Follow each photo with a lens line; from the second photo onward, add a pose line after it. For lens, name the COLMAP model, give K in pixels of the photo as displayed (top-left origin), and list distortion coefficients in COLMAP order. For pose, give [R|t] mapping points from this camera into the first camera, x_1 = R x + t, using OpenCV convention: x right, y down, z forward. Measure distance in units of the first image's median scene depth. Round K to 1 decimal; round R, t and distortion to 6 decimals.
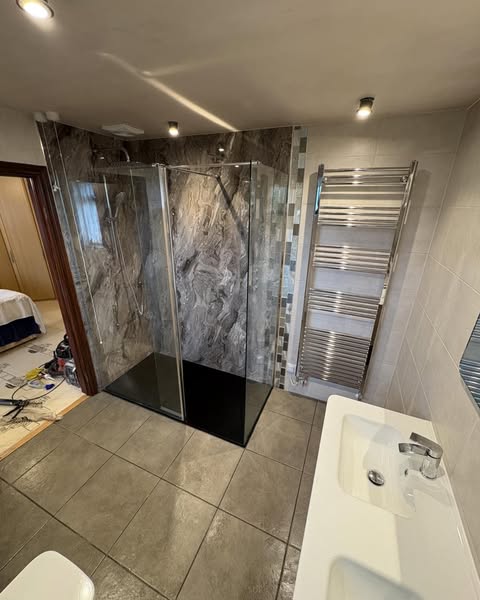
lens RADIAL K [[251.6, 0, 241.9], [0, 251.6, 300.9], [0, 0, 1]] dist [0.000102, -0.000040]
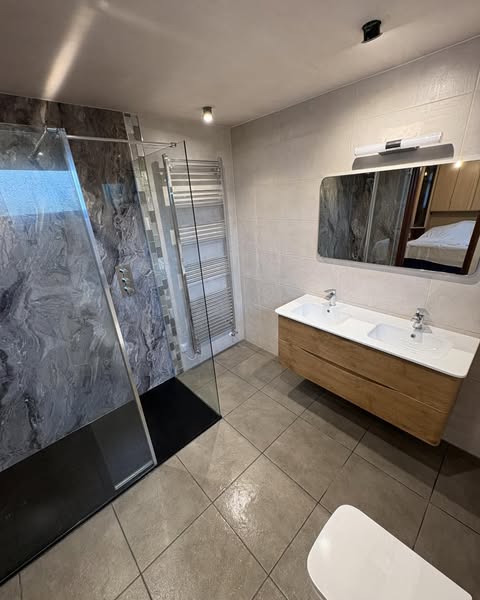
lens RADIAL K [[251.6, 0, 241.6], [0, 251.6, 300.2], [0, 0, 1]] dist [0.000102, -0.000040]
pose [[0.400381, -0.386805, 0.830709, -0.559236], [0.400901, 0.889120, 0.220779, -0.053753], [-0.823998, 0.244636, 0.511058, 0.227522]]
